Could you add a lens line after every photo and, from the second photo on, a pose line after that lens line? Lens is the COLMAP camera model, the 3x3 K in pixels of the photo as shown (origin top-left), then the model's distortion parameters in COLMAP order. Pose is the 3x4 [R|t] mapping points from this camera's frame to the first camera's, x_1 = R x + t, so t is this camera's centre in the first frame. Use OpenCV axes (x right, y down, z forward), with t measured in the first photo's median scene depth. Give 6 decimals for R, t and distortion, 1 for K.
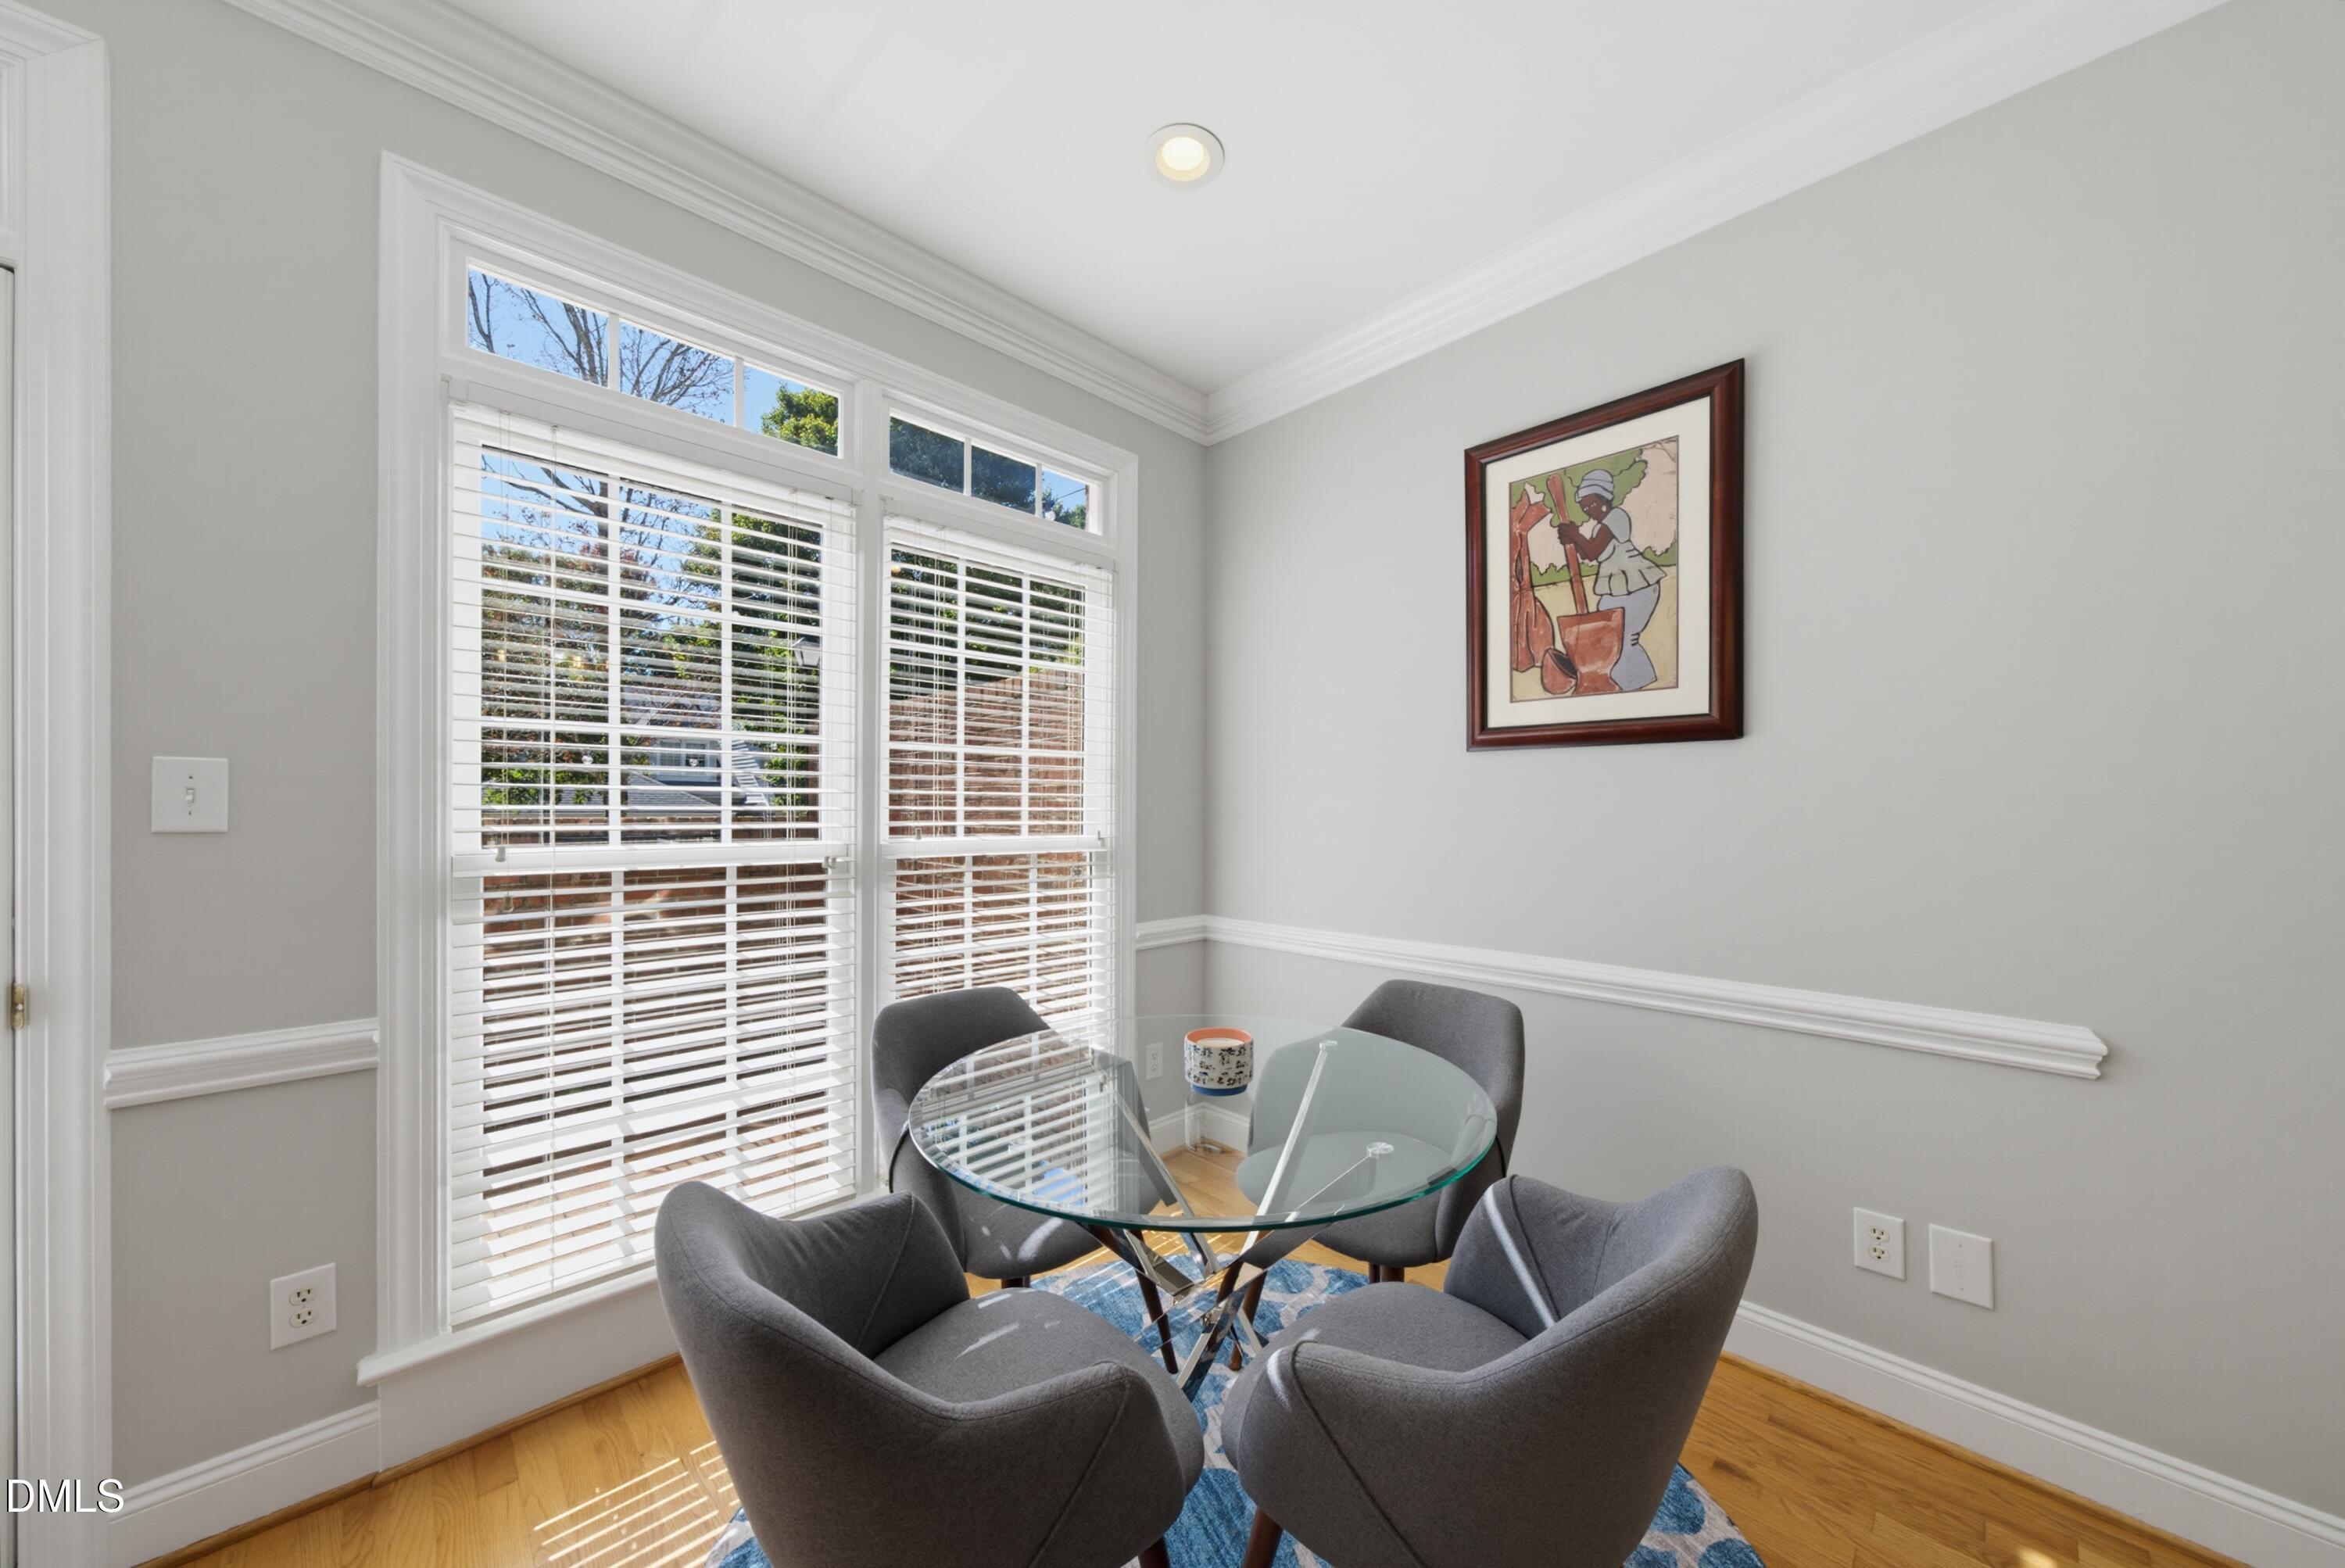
lens RADIAL K [[817.6, 0, 1189.1], [0, 817.6, 807.1], [0, 0, 1]] dist [-0.006889, 0.002205]
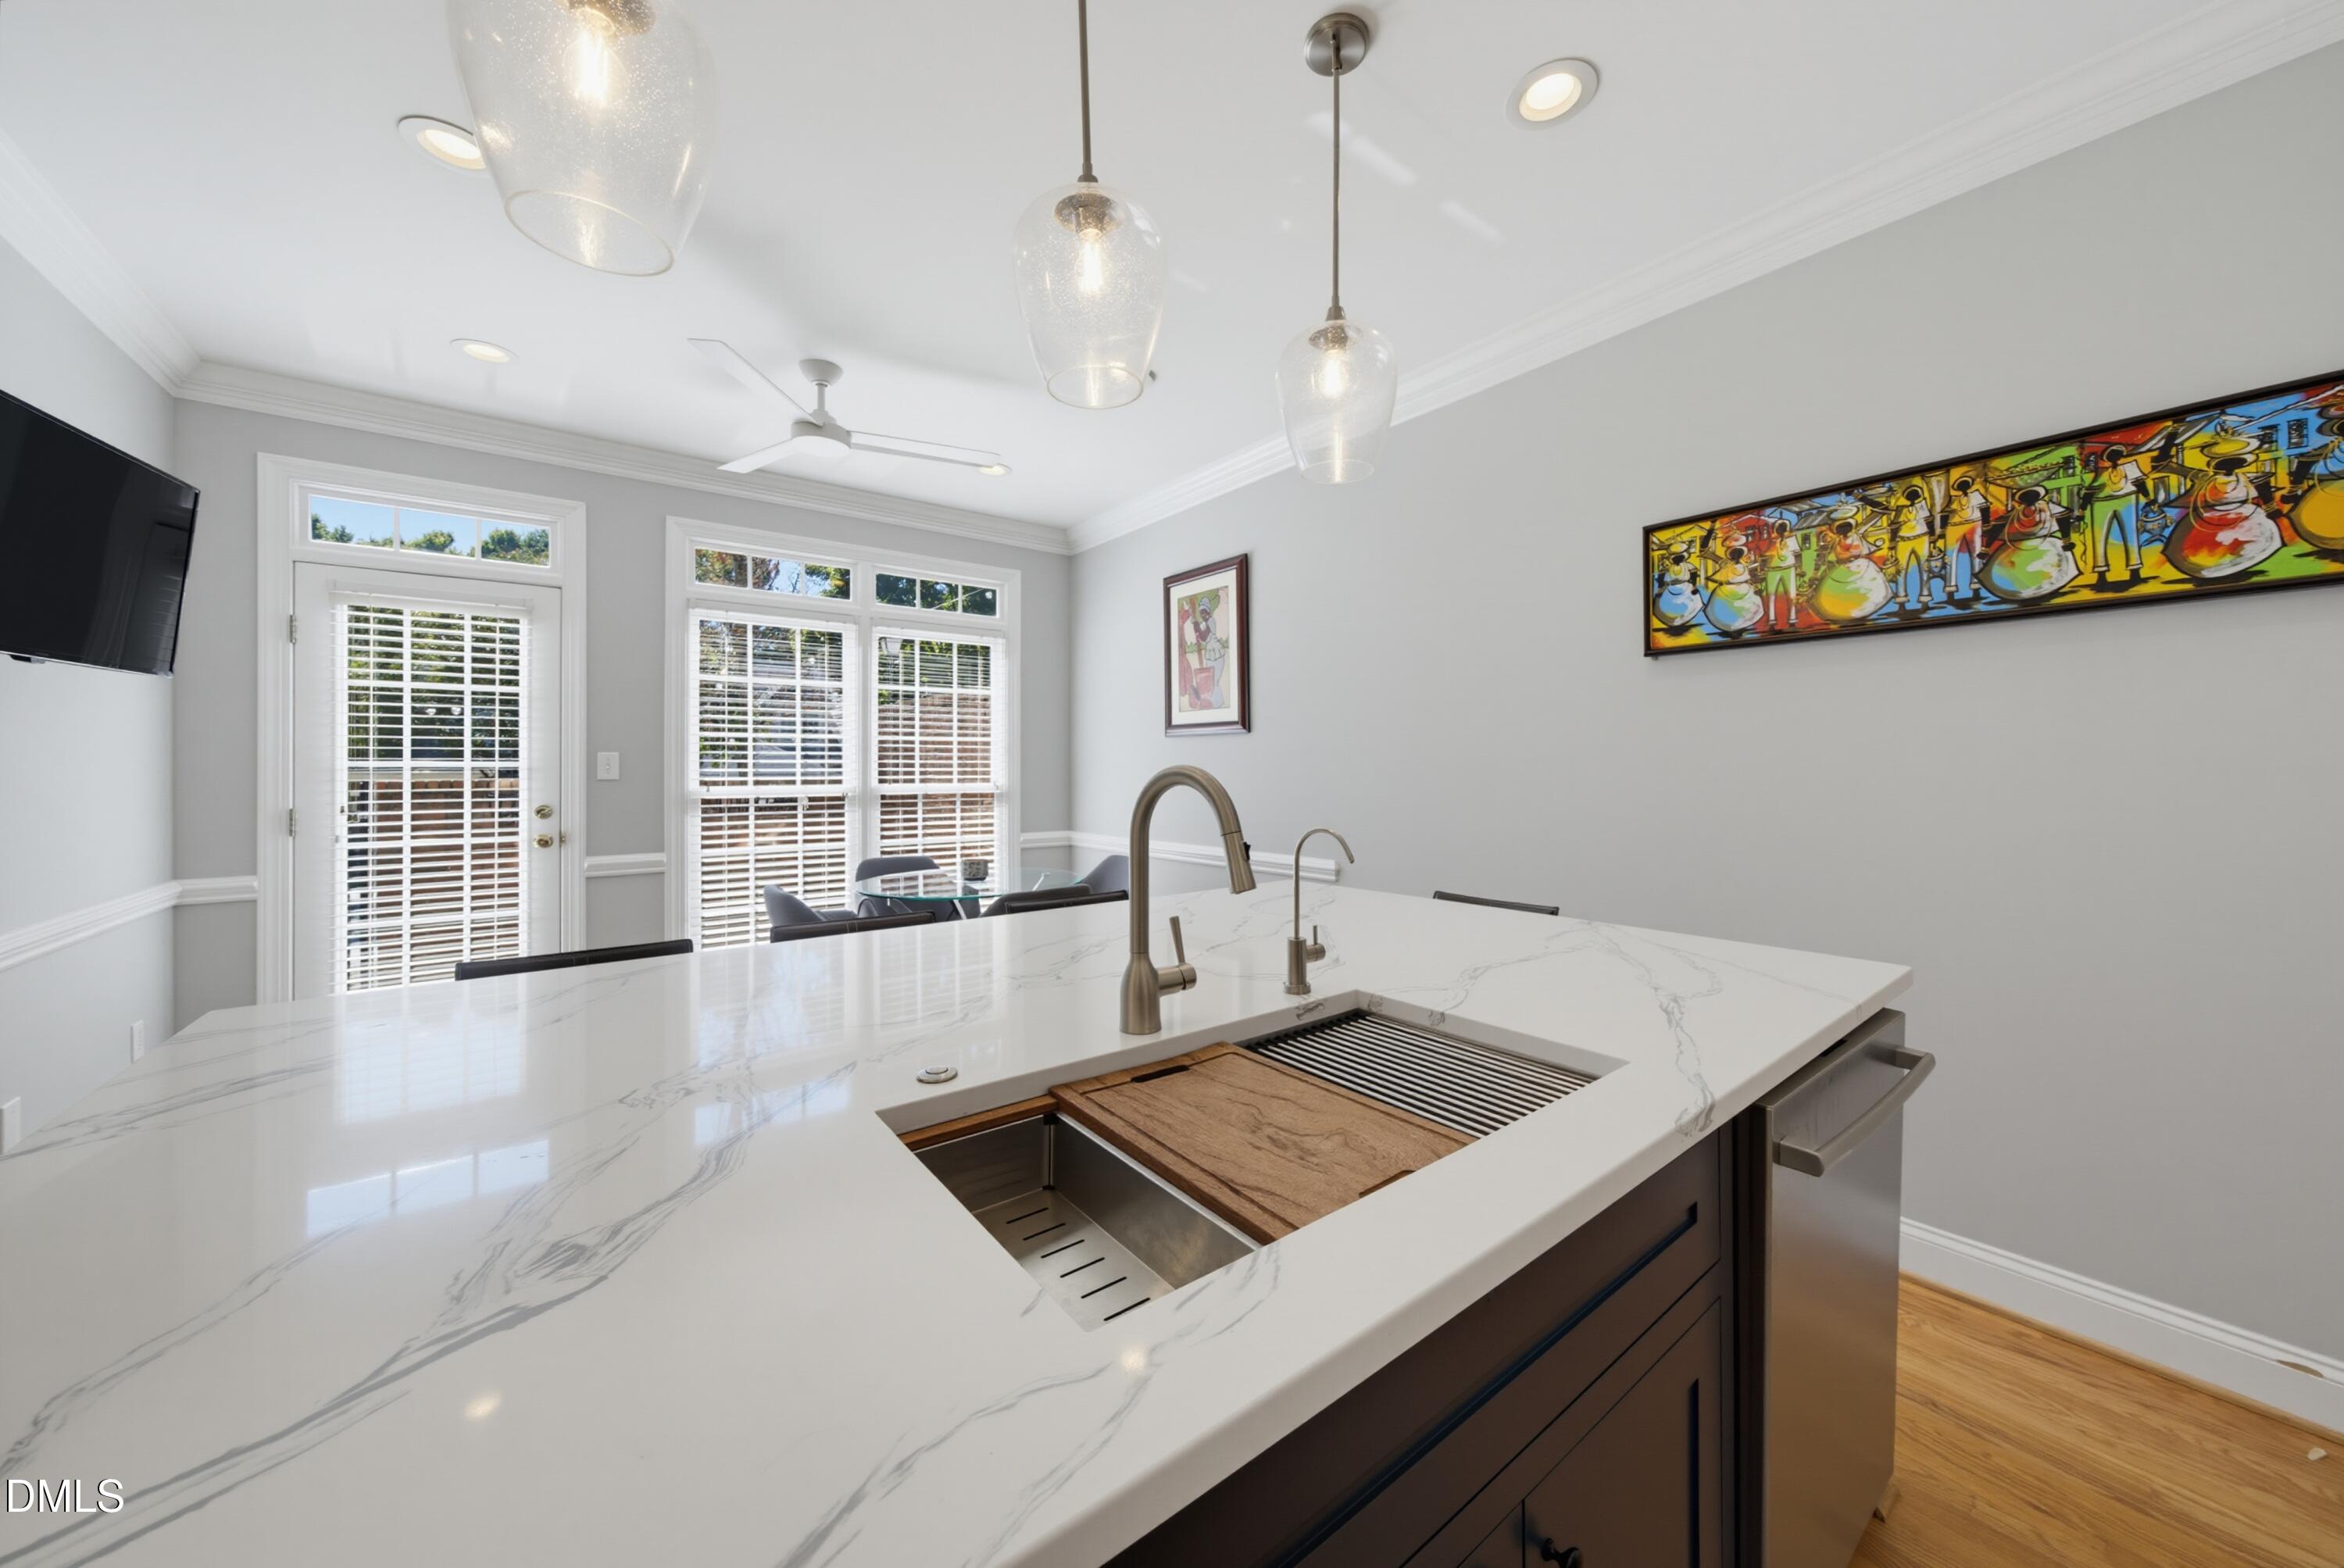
lens RADIAL K [[817.2, 0, 1181.6], [0, 817.2, 759.8], [0, 0, 1]] dist [-0.006889, 0.002205]
pose [[0.992103, -0.009201, -0.125084, 0.660263], [0.007991, 0.999916, -0.010176, 0.004650], [0.125168, 0.009096, 0.992094, -0.945580]]
